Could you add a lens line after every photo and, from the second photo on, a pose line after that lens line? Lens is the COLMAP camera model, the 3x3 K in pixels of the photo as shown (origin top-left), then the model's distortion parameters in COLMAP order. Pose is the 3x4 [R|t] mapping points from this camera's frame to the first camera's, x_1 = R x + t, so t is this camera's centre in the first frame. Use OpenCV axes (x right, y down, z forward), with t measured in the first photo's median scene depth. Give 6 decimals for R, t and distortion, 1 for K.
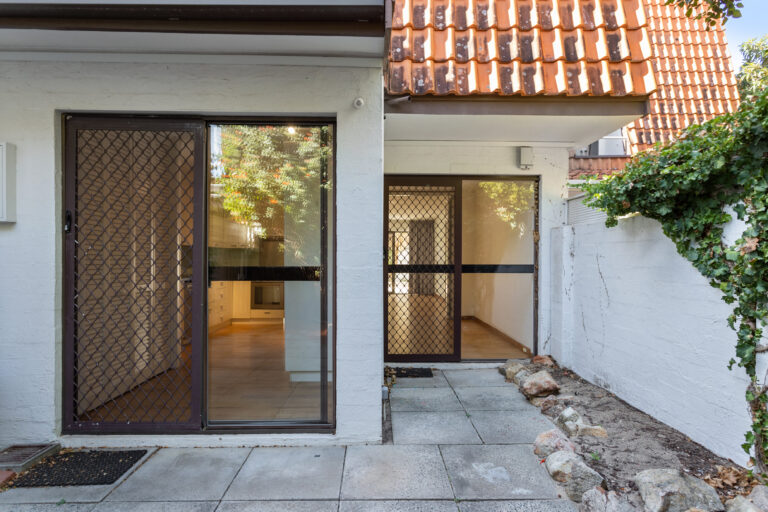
lens RADIAL K [[420.6, 0, 384.6], [0, 420.6, 261.5], [0, 0, 1]] dist [-0.003887, 0.002790]
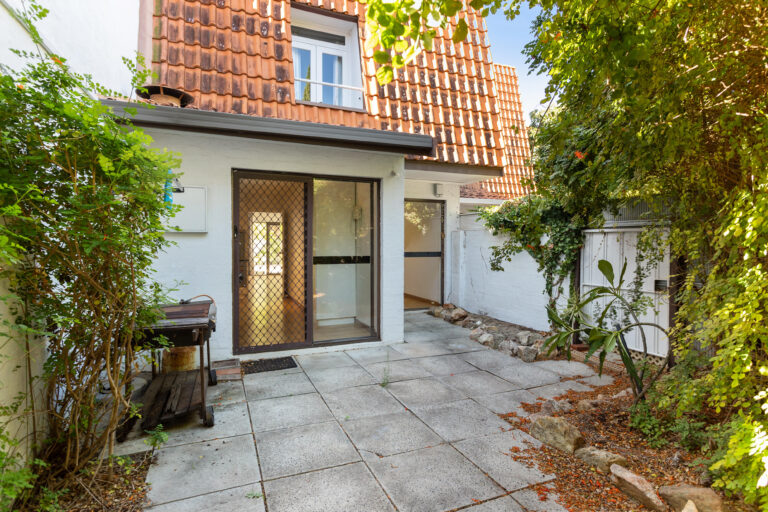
lens RADIAL K [[395.8, 0, 378.1], [0, 395.8, 251.6], [0, 0, 1]] dist [-0.021769, 0.000507]
pose [[0.935890, -0.009737, 0.352159, -0.595807], [0.003843, 0.999841, 0.017433, -0.030335], [-0.352273, -0.014962, 0.935778, -0.551224]]
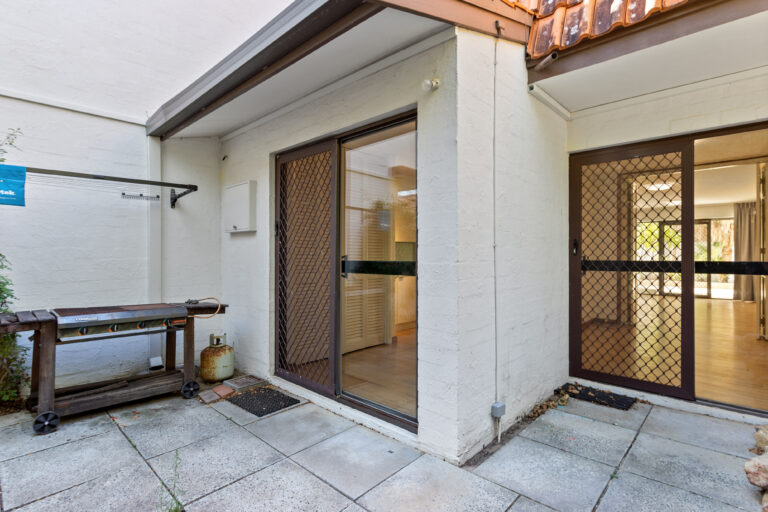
lens RADIAL K [[381.9, 0, 388.1], [0, 381.9, 253.3], [0, 0, 1]] dist [-0.002778, 0.002382]
pose [[0.715422, -0.005073, -0.698674, 0.336749], [-0.002125, 0.999953, -0.009436, 0.001402], [0.698689, 0.008235, 0.715378, 0.248831]]
